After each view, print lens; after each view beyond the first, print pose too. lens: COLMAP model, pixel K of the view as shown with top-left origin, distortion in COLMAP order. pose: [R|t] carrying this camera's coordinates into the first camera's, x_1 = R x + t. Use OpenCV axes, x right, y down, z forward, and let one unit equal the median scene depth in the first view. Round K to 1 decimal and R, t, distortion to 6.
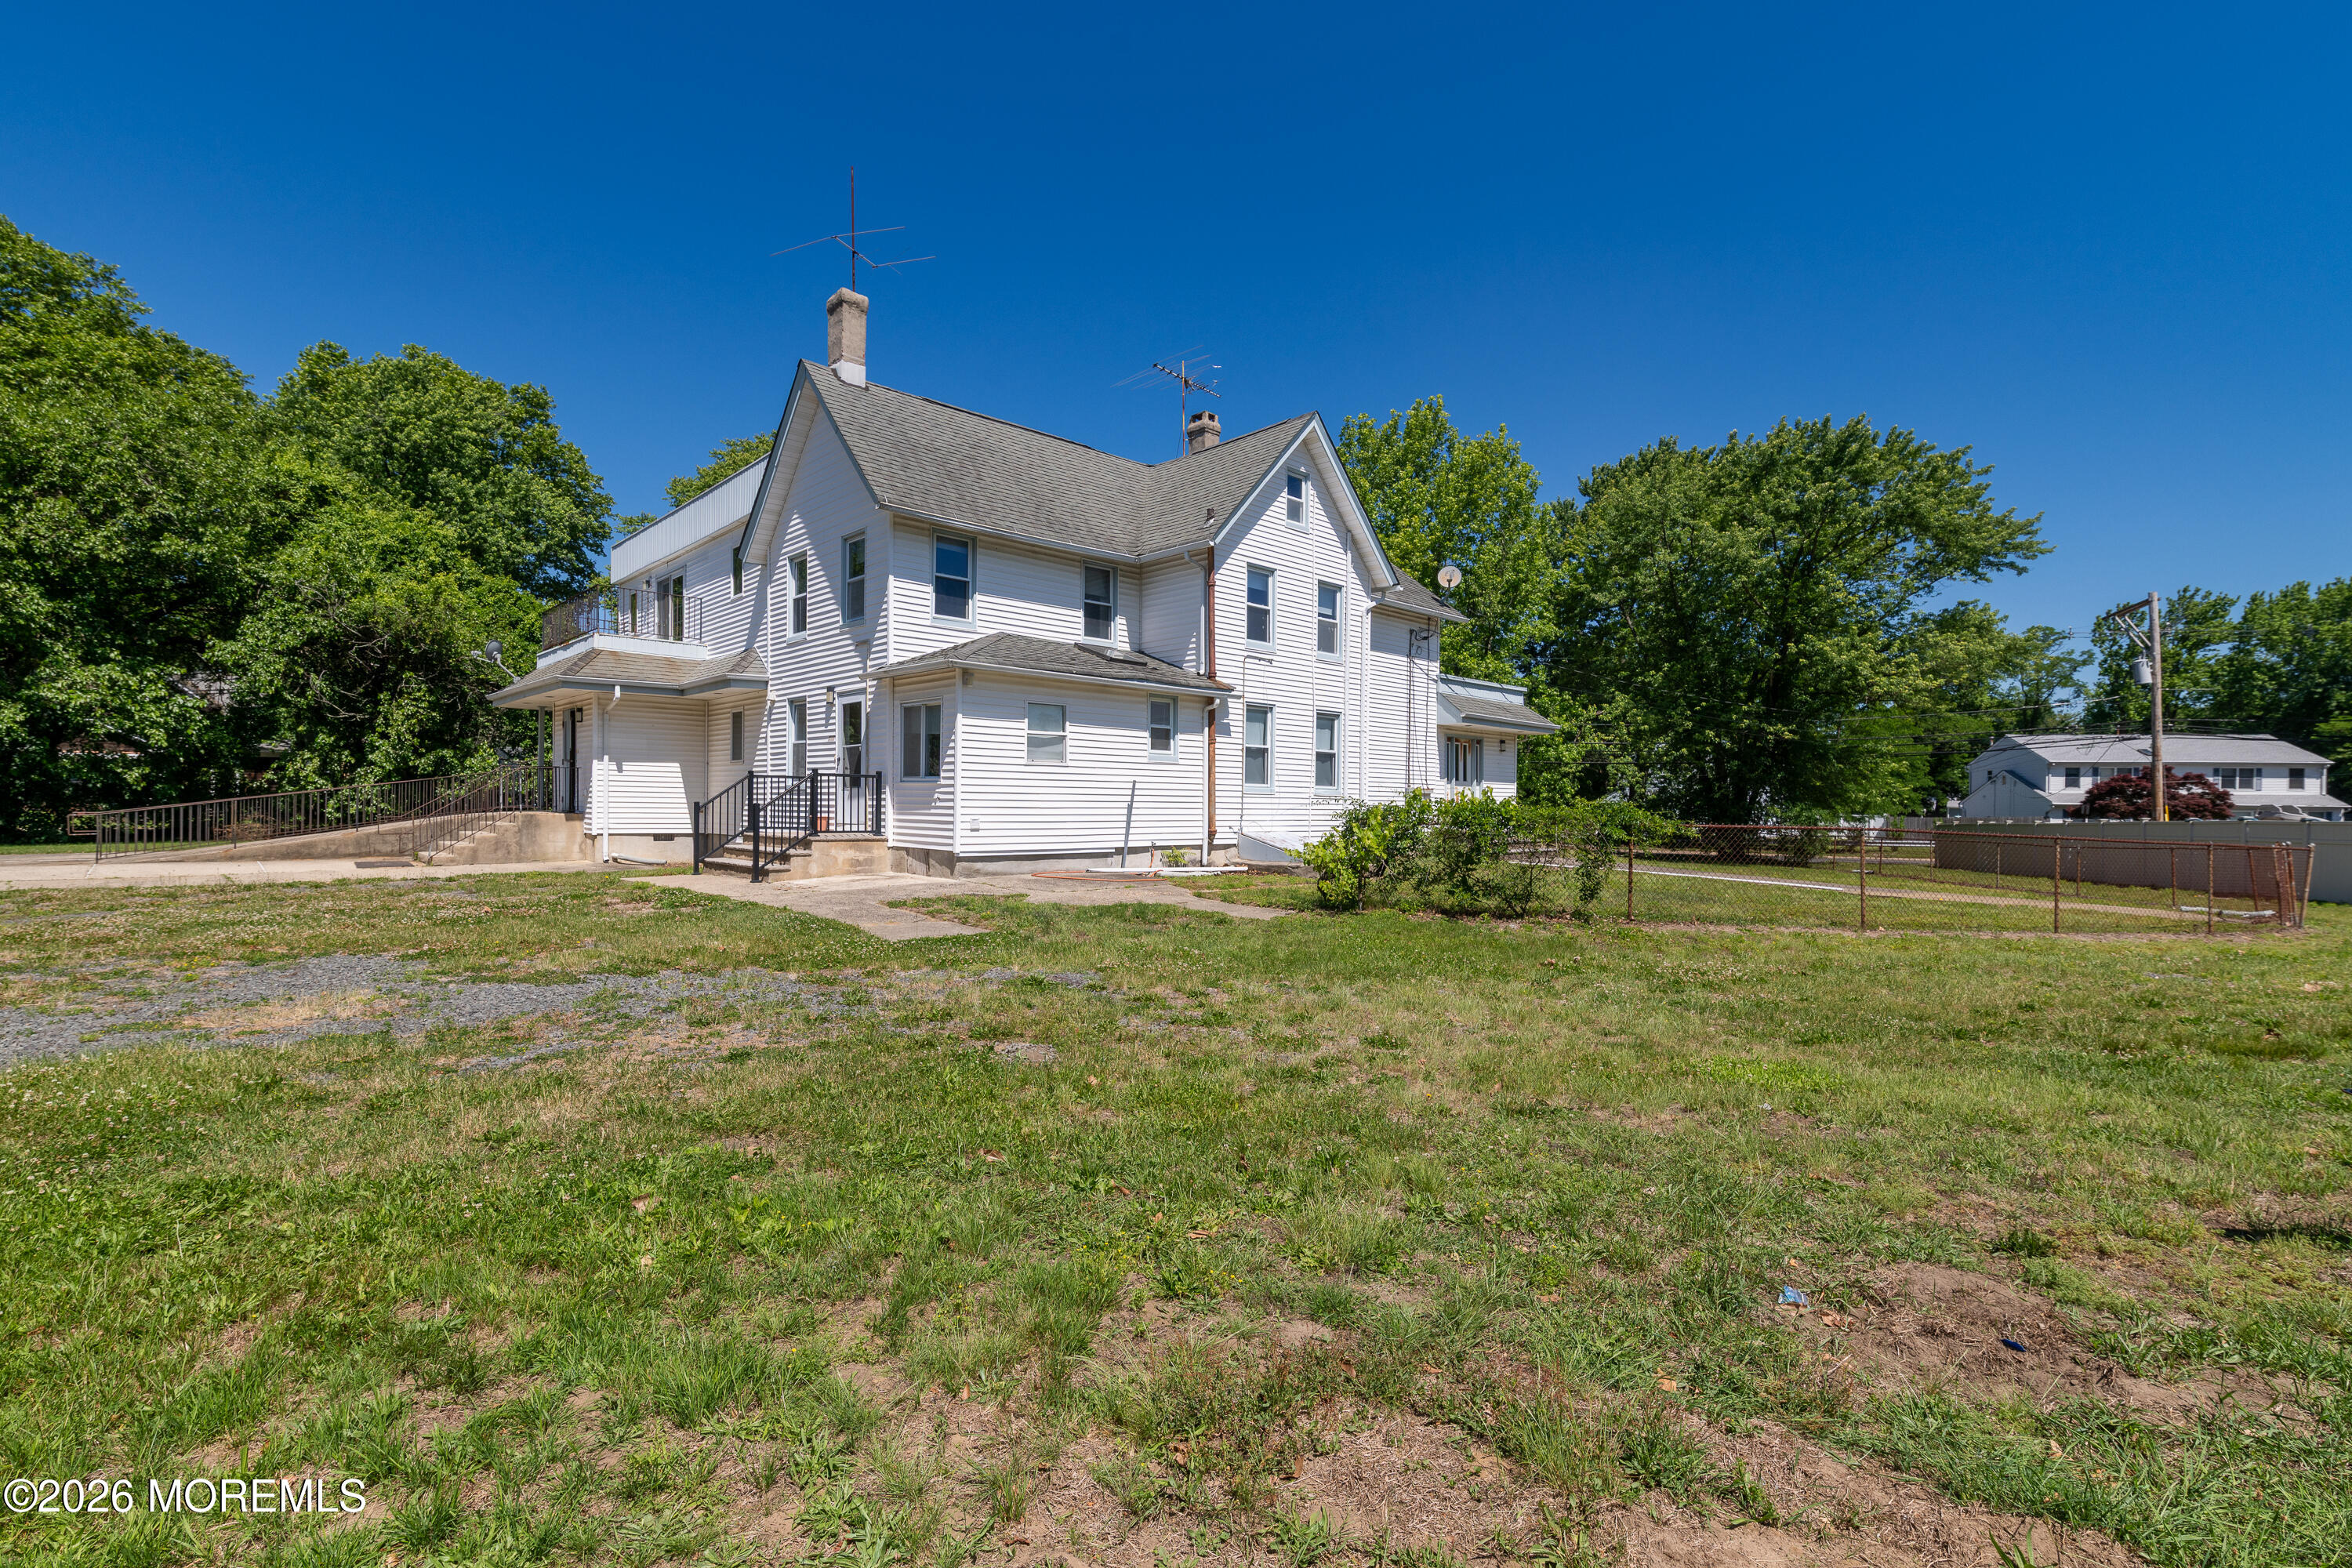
lens RADIAL K [[1039.2, 0, 1176.0], [0, 1039.2, 784.0], [0, 0, 1]] dist [-0.000246, -0.000020]
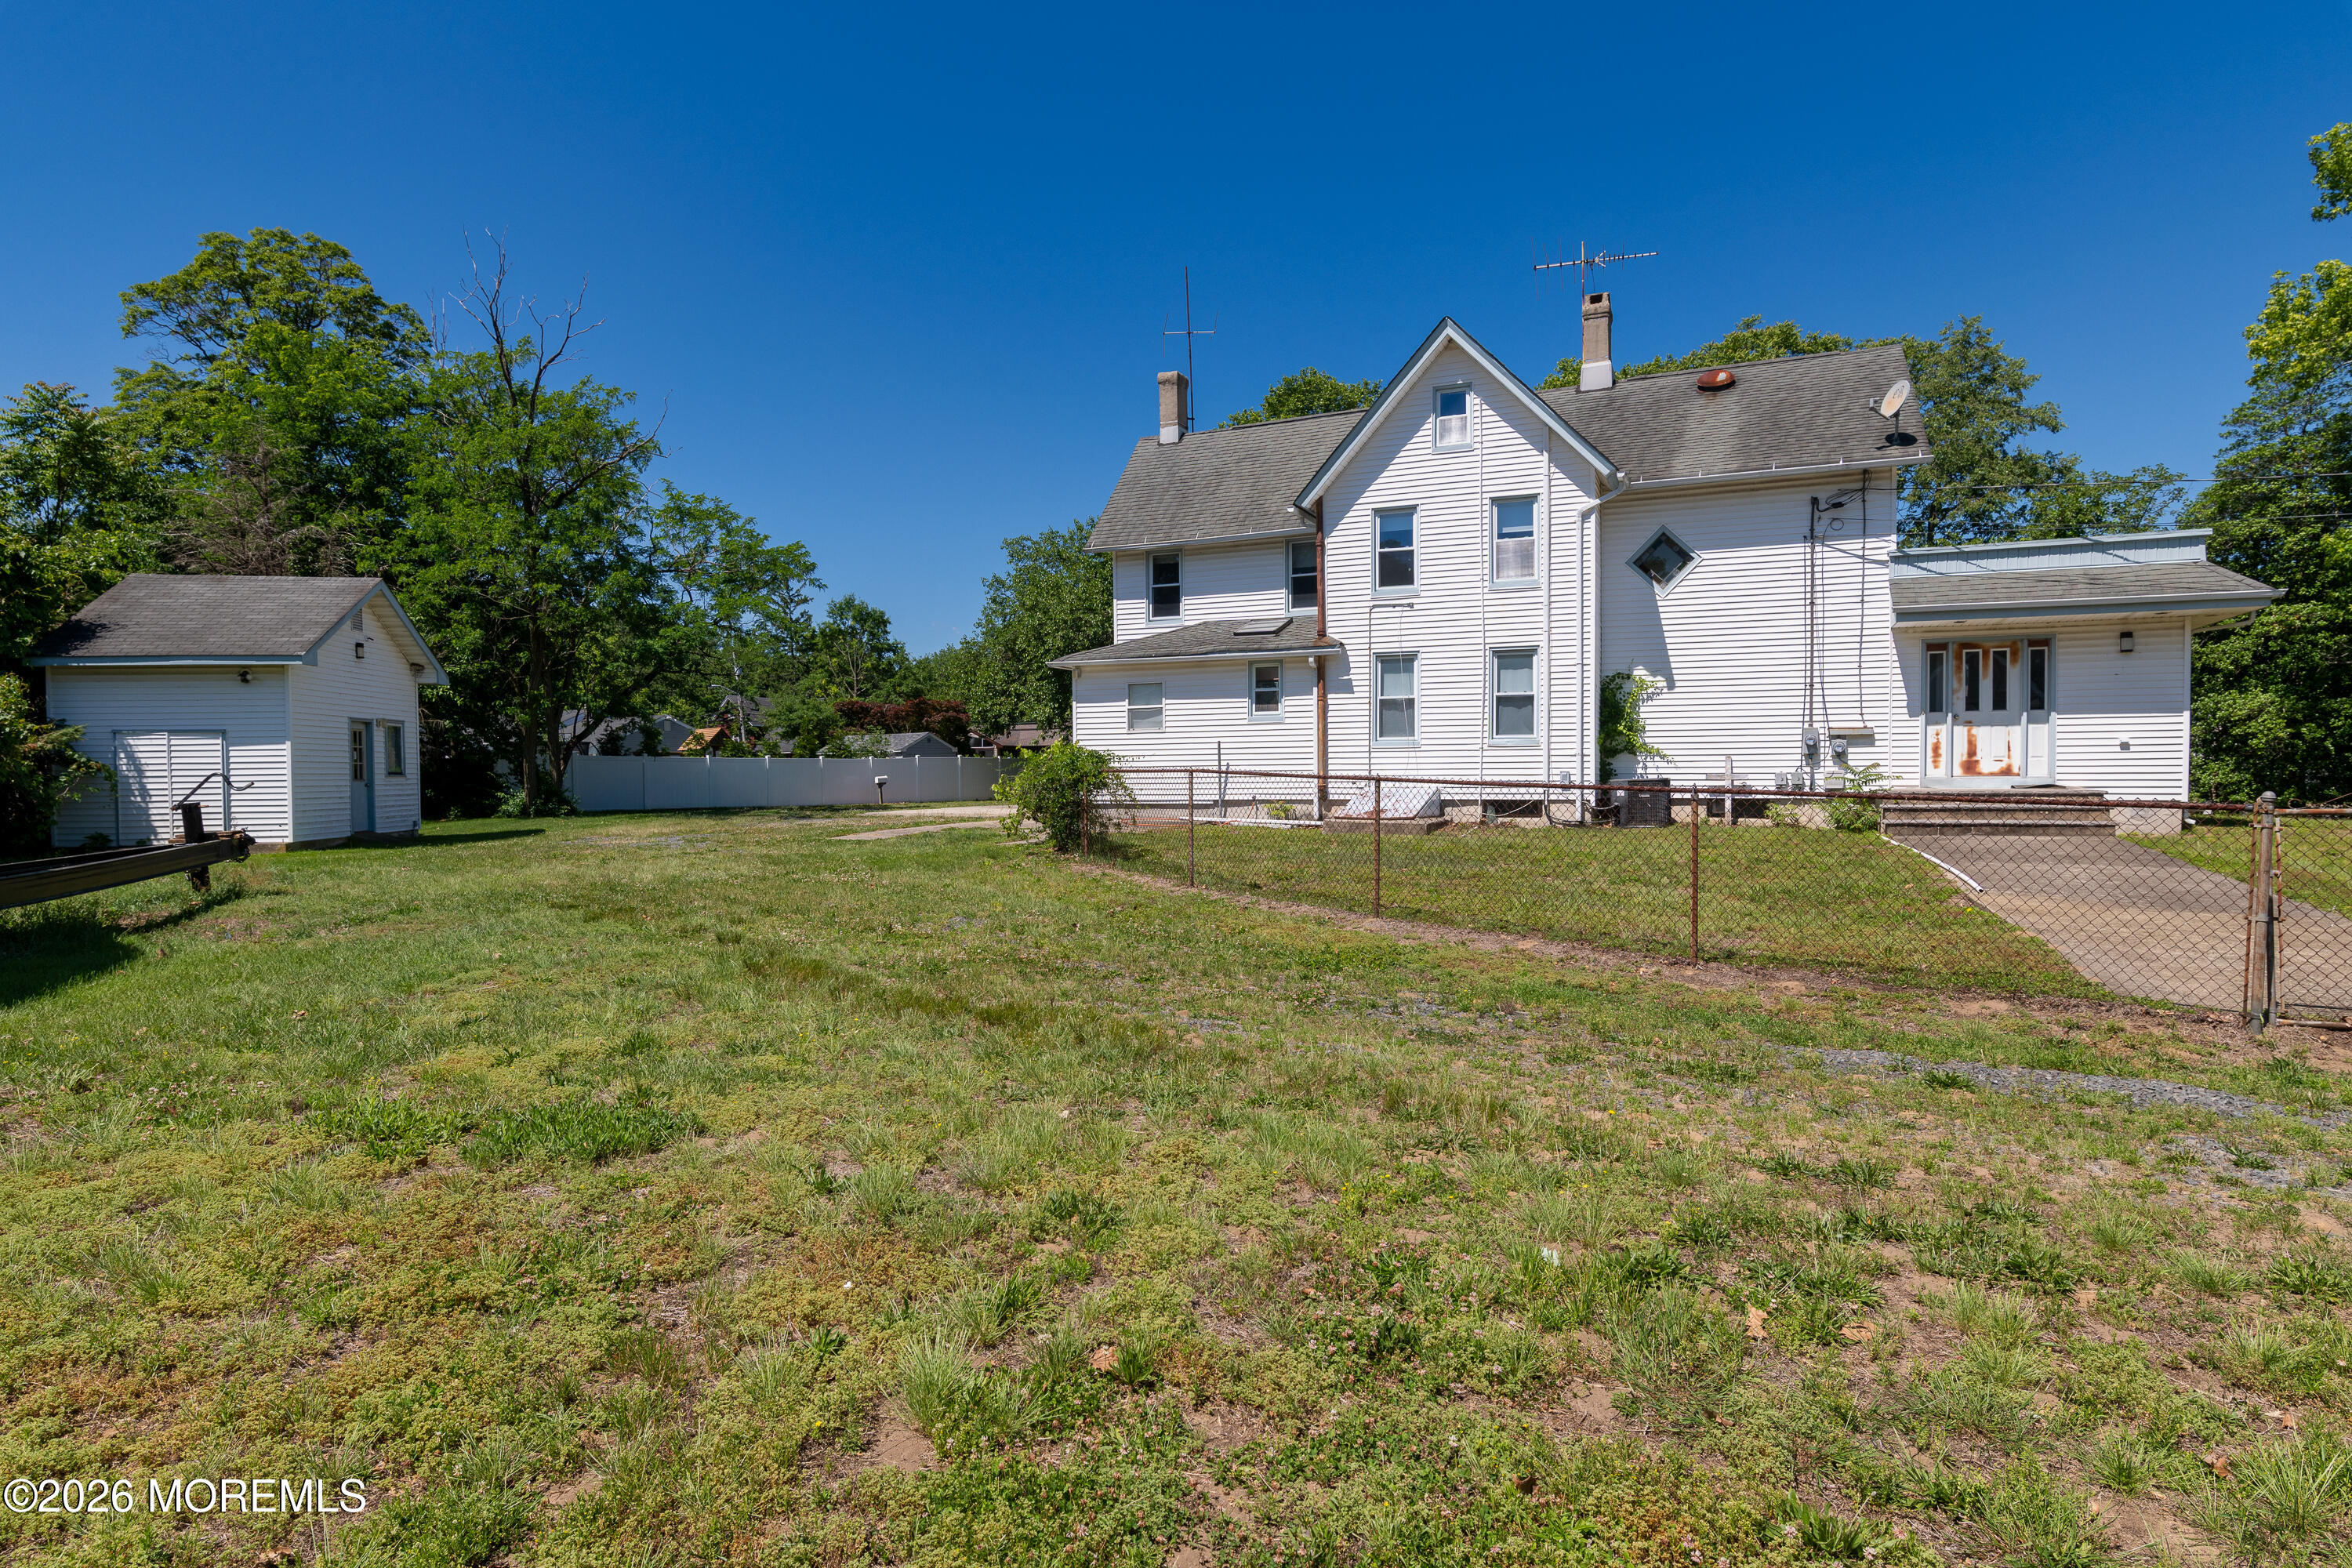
lens RADIAL K [[1245.7, 0, 1176.0], [0, 1245.7, 784.0], [0, 0, 1]] dist [-0.004605, -0.000958]
pose [[0.404031, -0.014784, -0.914626, 1.082592], [0.029405, 0.999563, -0.003168, 0.041824], [0.914273, -0.025614, 0.404289, 0.368368]]
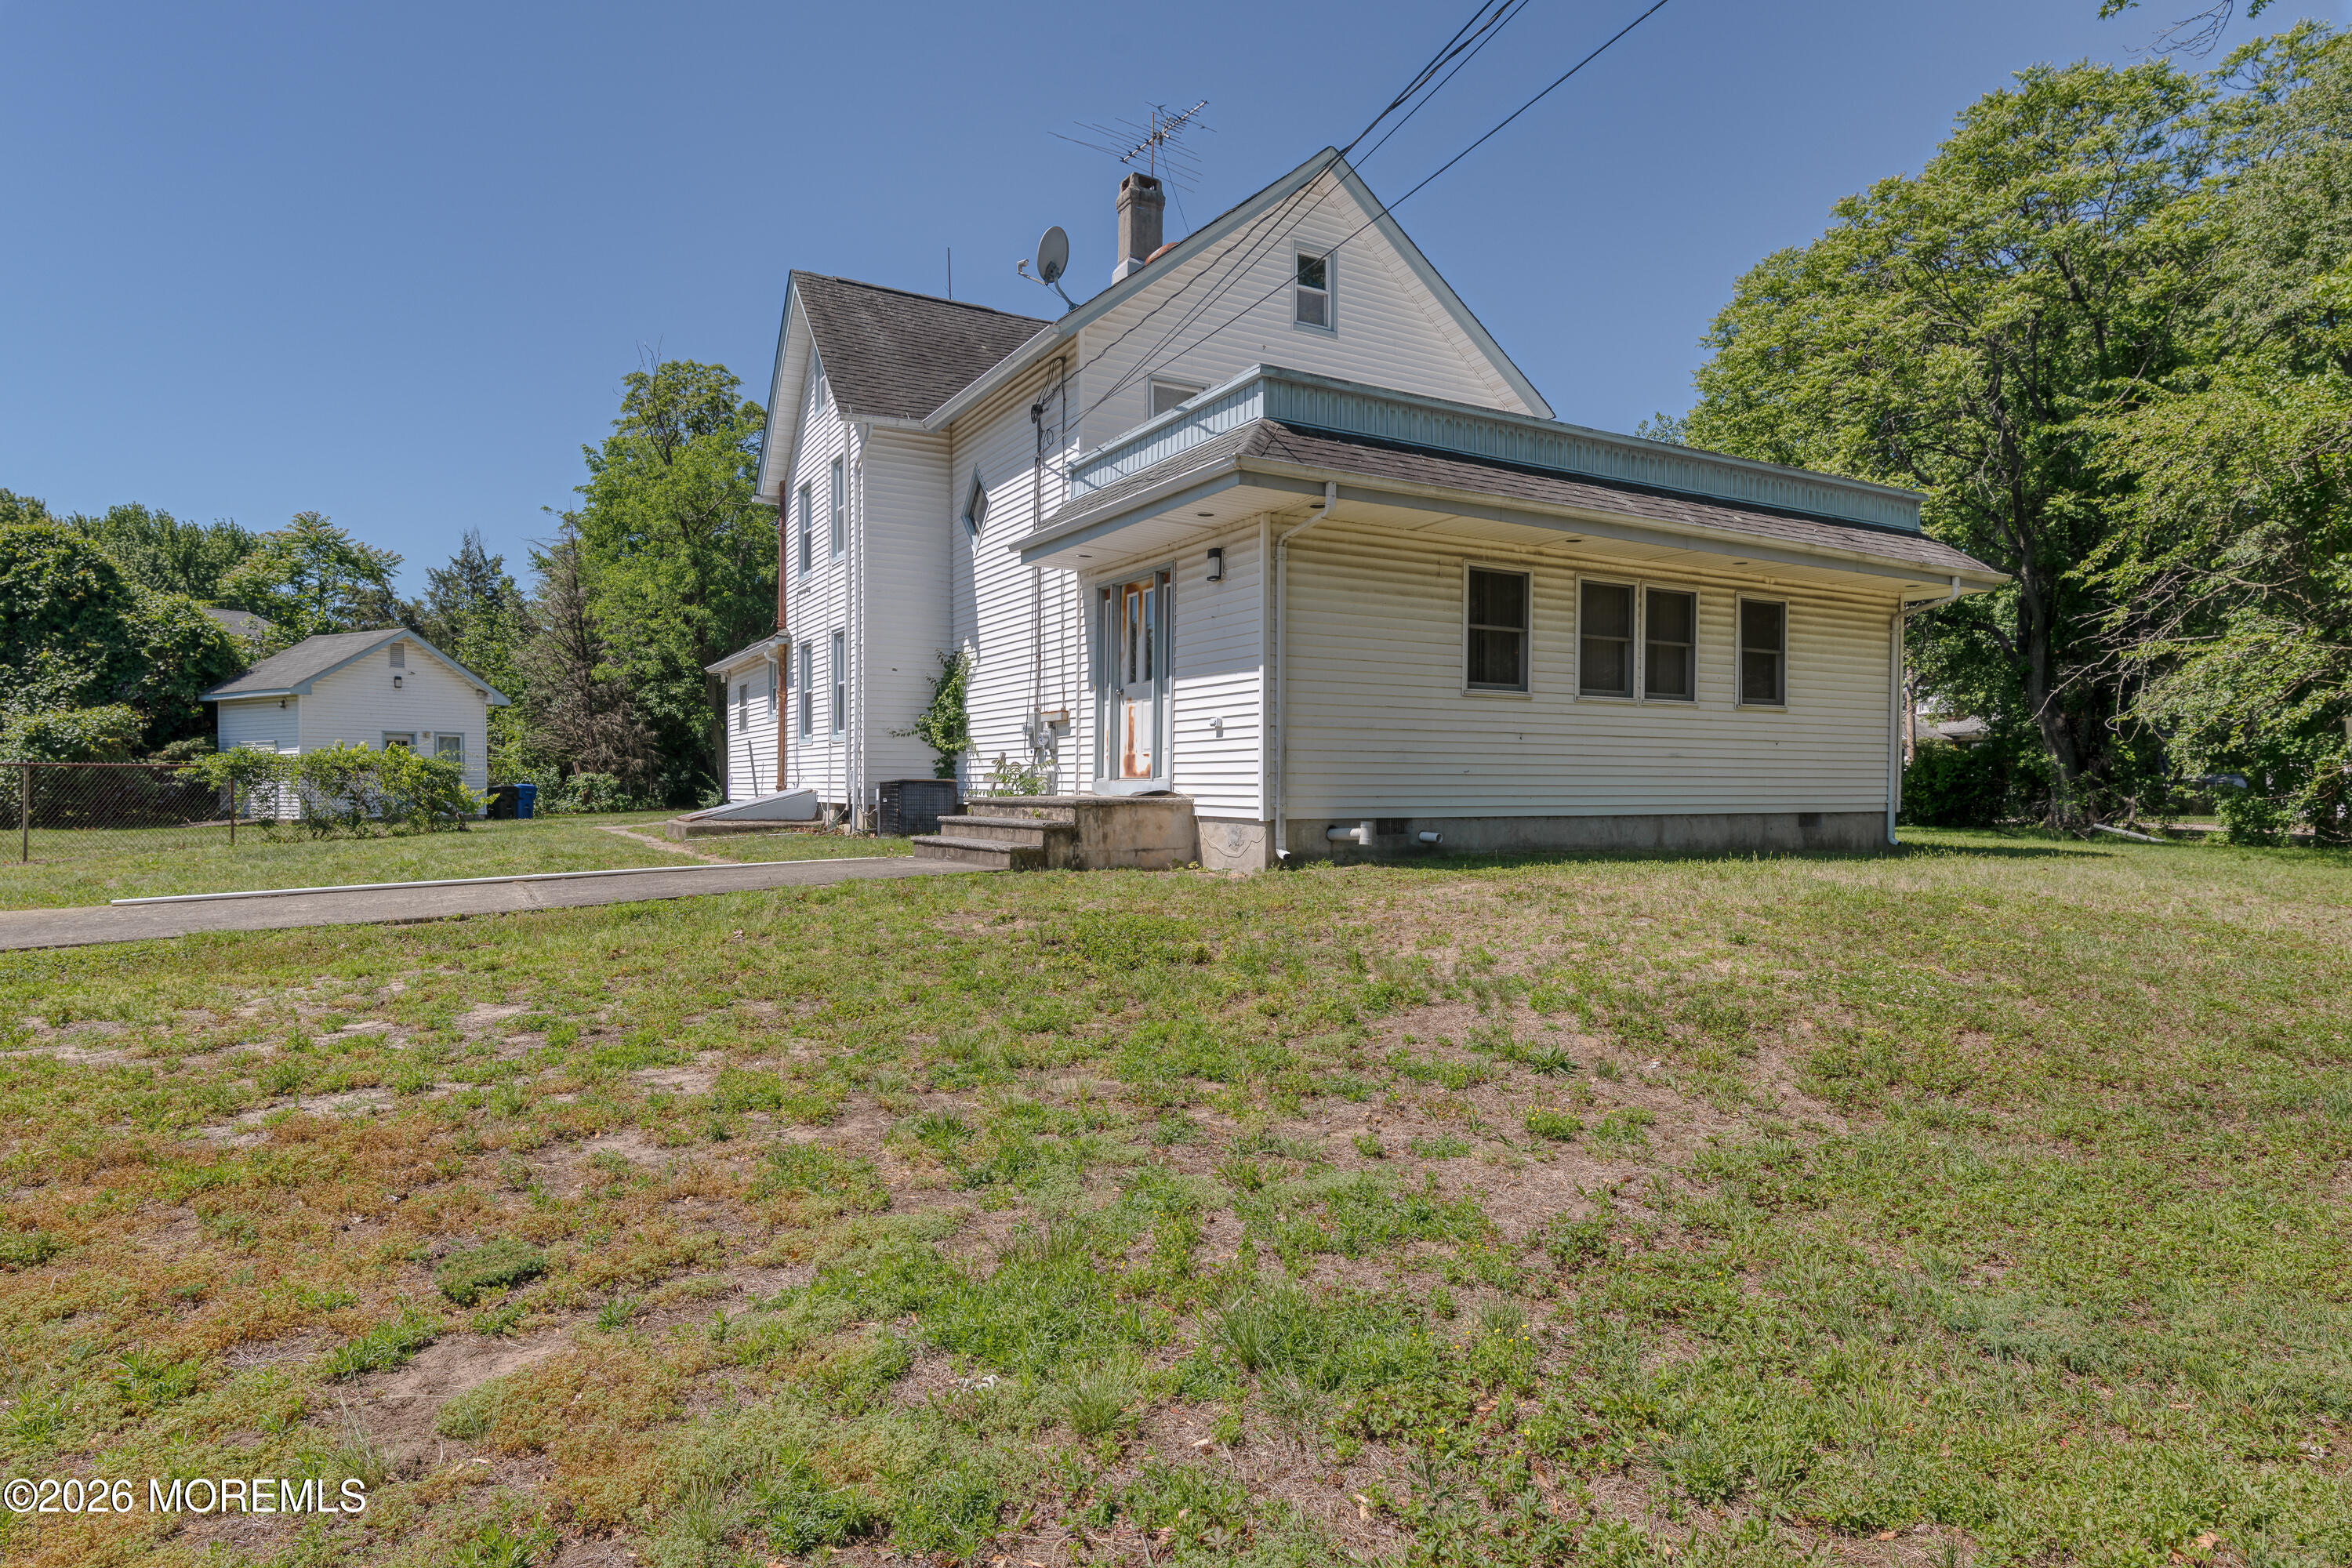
lens RADIAL K [[1292.5, 0, 1238.0], [0, 1292.5, 773.2], [0, 0, 1]] dist [0.000957, 0.000659]
pose [[-0.193840, -0.025556, -0.980700, 1.110437], [0.014423, 0.999478, -0.028896, 0.071552], [0.980927, -0.019746, -0.193370, 1.630544]]
